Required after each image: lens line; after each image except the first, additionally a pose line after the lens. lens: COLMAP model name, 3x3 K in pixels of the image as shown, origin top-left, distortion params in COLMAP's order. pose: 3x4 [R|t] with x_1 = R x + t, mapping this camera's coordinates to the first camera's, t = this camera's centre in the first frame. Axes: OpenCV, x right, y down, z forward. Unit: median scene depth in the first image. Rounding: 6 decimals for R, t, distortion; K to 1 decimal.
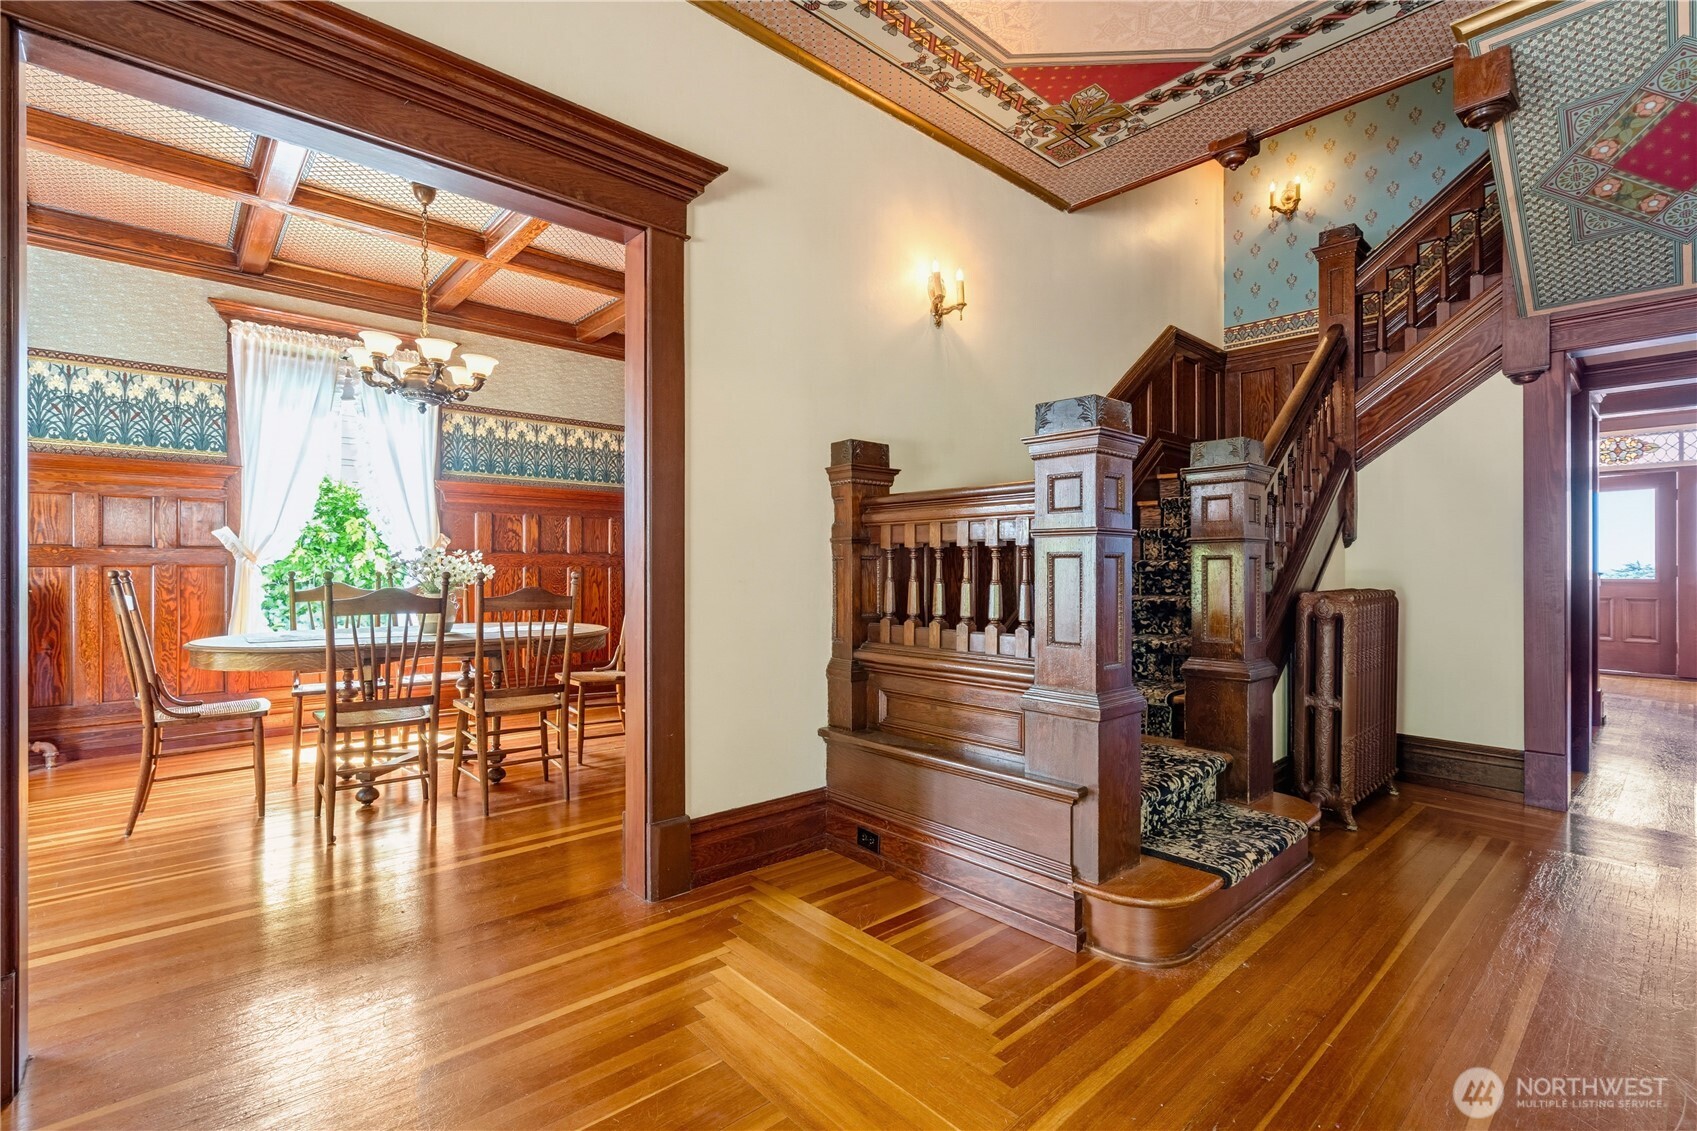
lens RADIAL K [[780.7, 0, 844.2], [0, 780.7, 558.9], [0, 0, 1]] dist [0.003454, 0.000449]
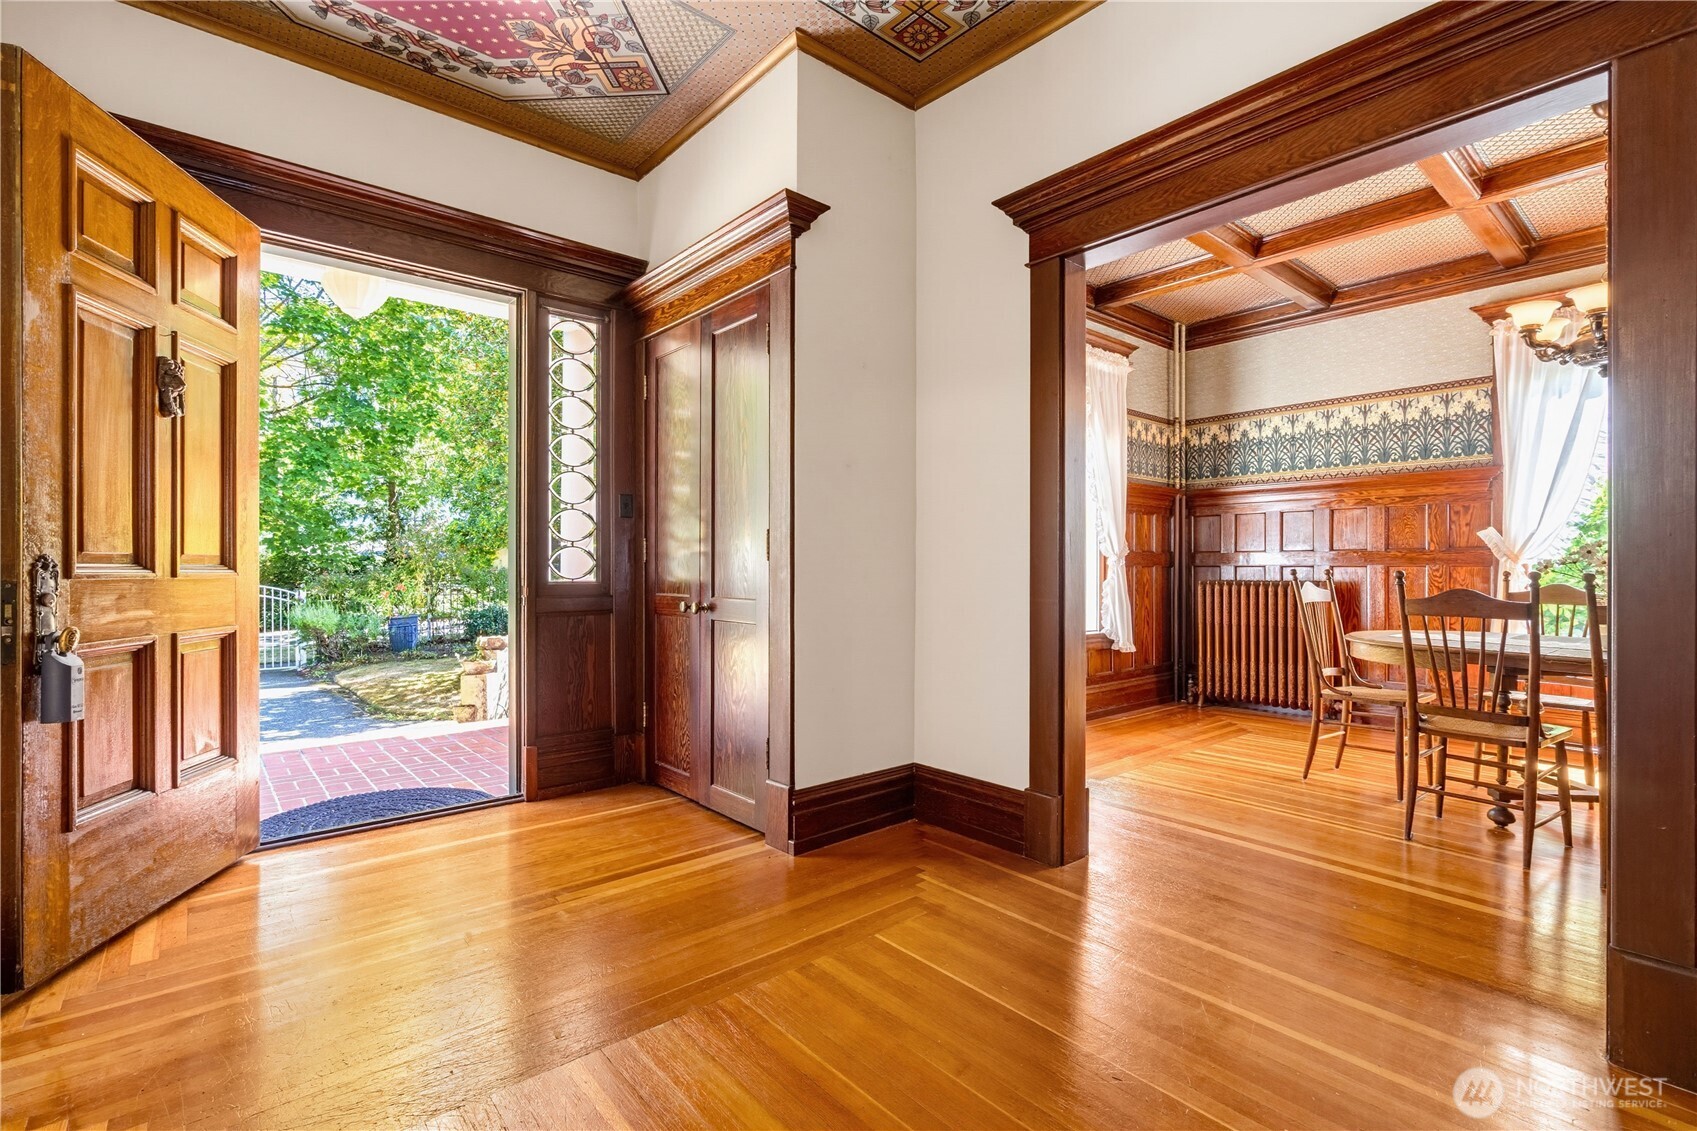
lens RADIAL K [[780.7, 0, 856.6], [0, 780.7, 568.8], [0, 0, 1]] dist [0.003454, 0.000449]
pose [[-0.017595, 0.001379, -0.999844, 0.303151], [0.008120, 0.999966, 0.001236, 0.005727], [0.999812, -0.008097, -0.017606, 0.252256]]
